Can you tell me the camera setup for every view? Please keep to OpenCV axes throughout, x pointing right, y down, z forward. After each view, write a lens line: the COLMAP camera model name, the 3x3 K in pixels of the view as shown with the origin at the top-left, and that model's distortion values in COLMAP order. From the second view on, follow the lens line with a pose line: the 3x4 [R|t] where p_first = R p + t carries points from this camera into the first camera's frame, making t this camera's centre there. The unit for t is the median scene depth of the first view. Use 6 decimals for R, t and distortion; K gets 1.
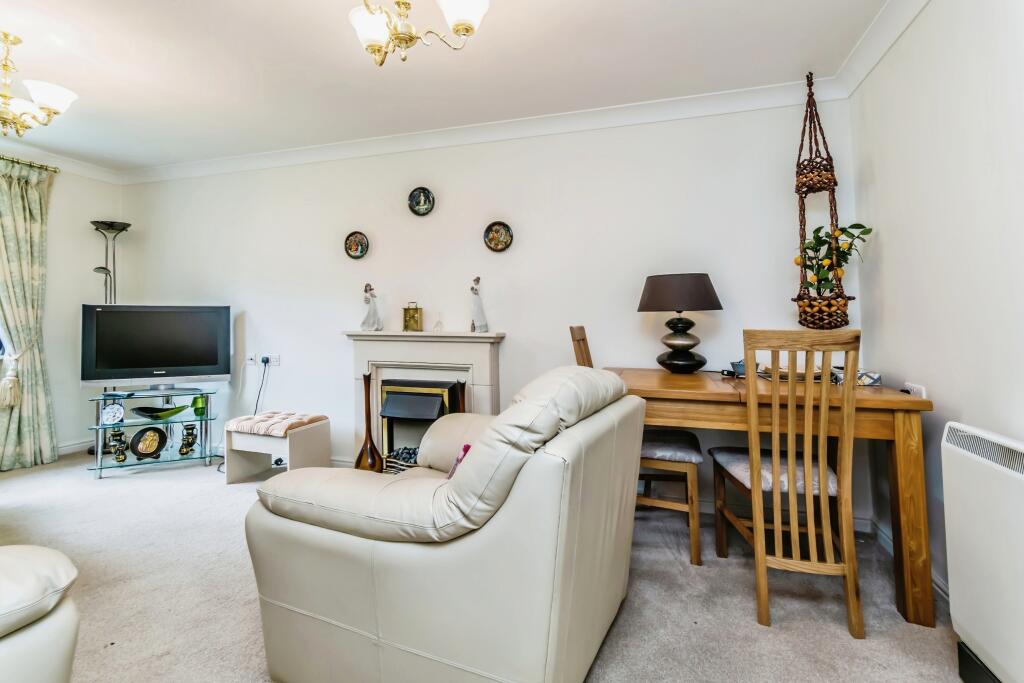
lens RADIAL K [[482.2, 0, 509.3], [0, 482.2, 320.5], [0, 0, 1]] dist [-0.003221, 0.000334]
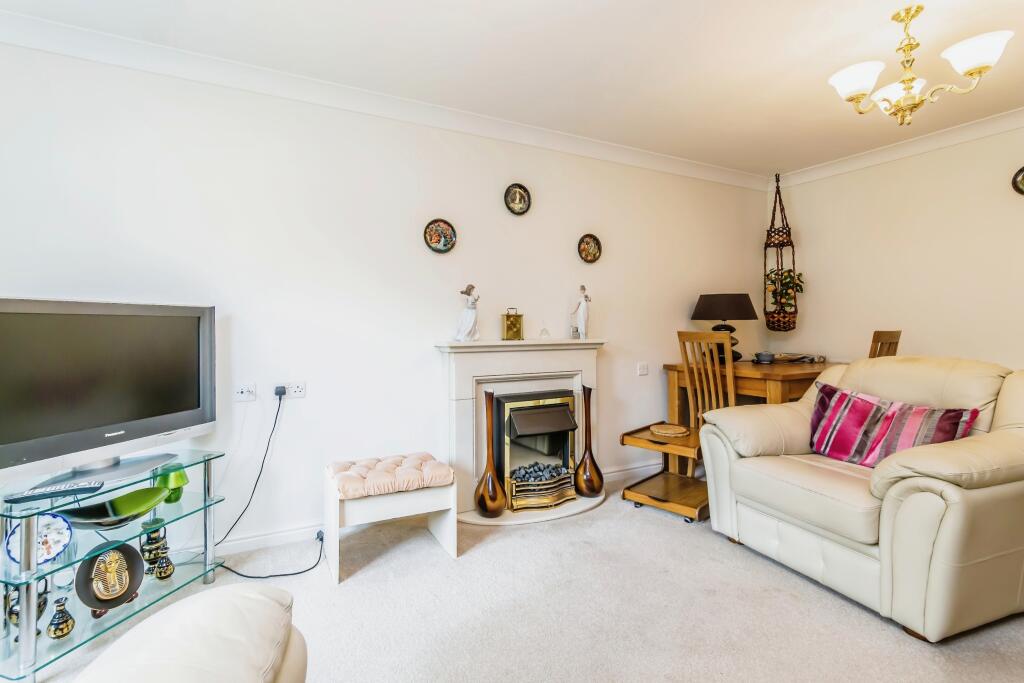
lens RADIAL K [[482.2, 0, 509.3], [0, 482.2, 320.5], [0, 0, 1]] dist [-0.003221, 0.000334]
pose [[0.702466, 0.001806, 0.711715, -0.854973], [0.003828, 0.999973, -0.006315, -0.008692], [-0.711707, 0.007161, 0.702440, 0.364378]]
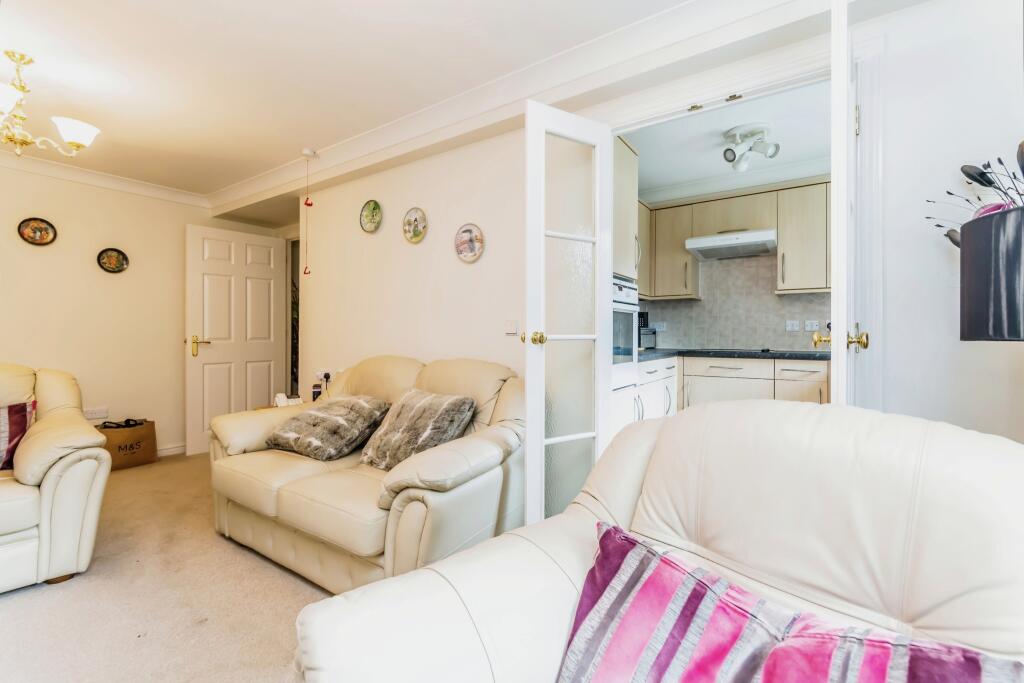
lens RADIAL K [[449.7, 0, 506.3], [0, 449.7, 335.6], [0, 0, 1]] dist [-0.000391, 0.000320]
pose [[-0.957864, -0.009393, 0.287069, -0.931963], [-0.010858, 0.999935, -0.003514, -0.007092], [-0.287017, -0.006483, -0.957903, 0.868507]]
